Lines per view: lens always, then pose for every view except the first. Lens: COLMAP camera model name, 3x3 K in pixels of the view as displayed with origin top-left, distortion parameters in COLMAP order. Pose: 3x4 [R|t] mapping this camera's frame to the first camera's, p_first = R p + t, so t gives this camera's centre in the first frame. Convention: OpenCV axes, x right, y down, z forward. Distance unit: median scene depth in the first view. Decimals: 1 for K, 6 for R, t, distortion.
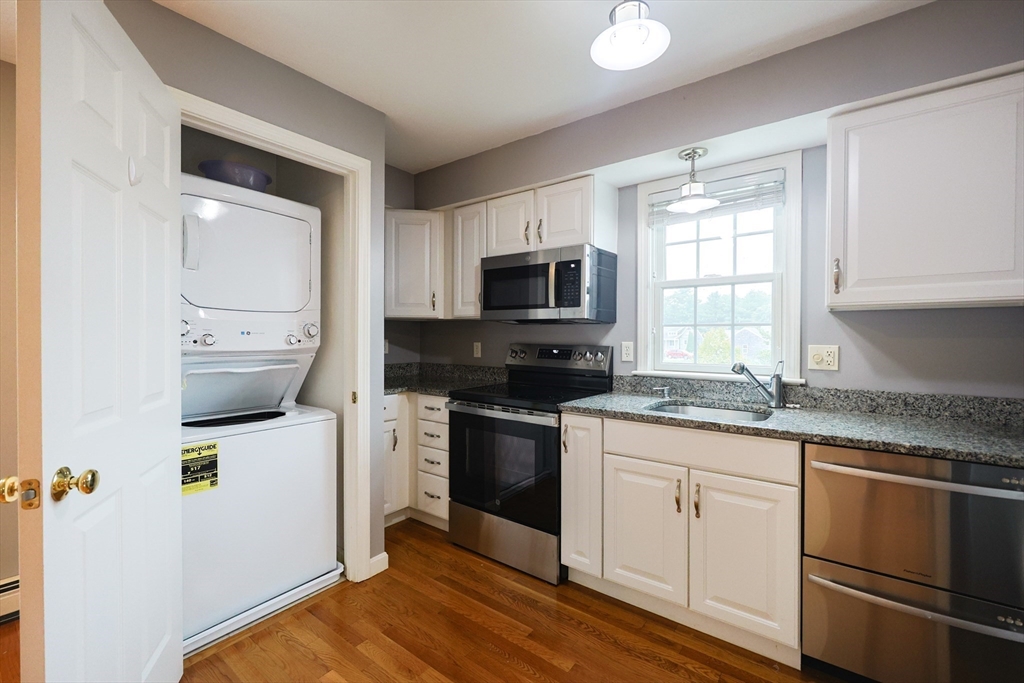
lens RADIAL K [[432.7, 0, 518.3], [0, 432.7, 342.5], [0, 0, 1]] dist [-0.001723, -0.000204]
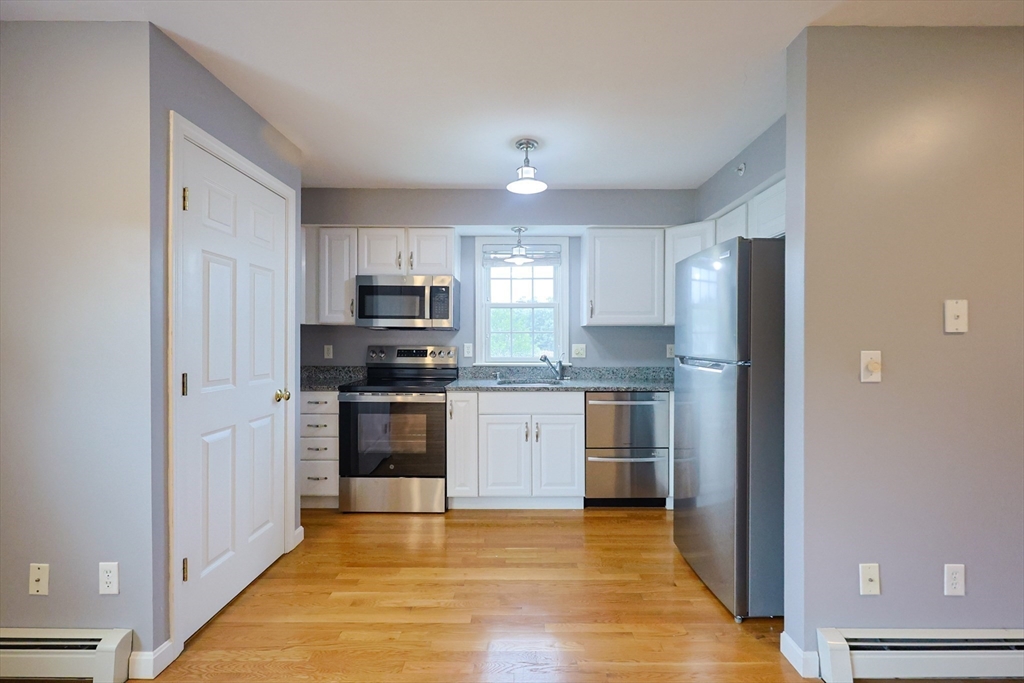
lens RADIAL K [[432.7, 0, 518.3], [0, 432.7, 342.5], [0, 0, 1]] dist [-0.001723, -0.000204]
pose [[0.800460, -0.005218, 0.599363, -0.519048], [0.010292, 0.999934, -0.005040, 0.004287], [-0.599298, 0.010203, 0.800461, -0.277437]]
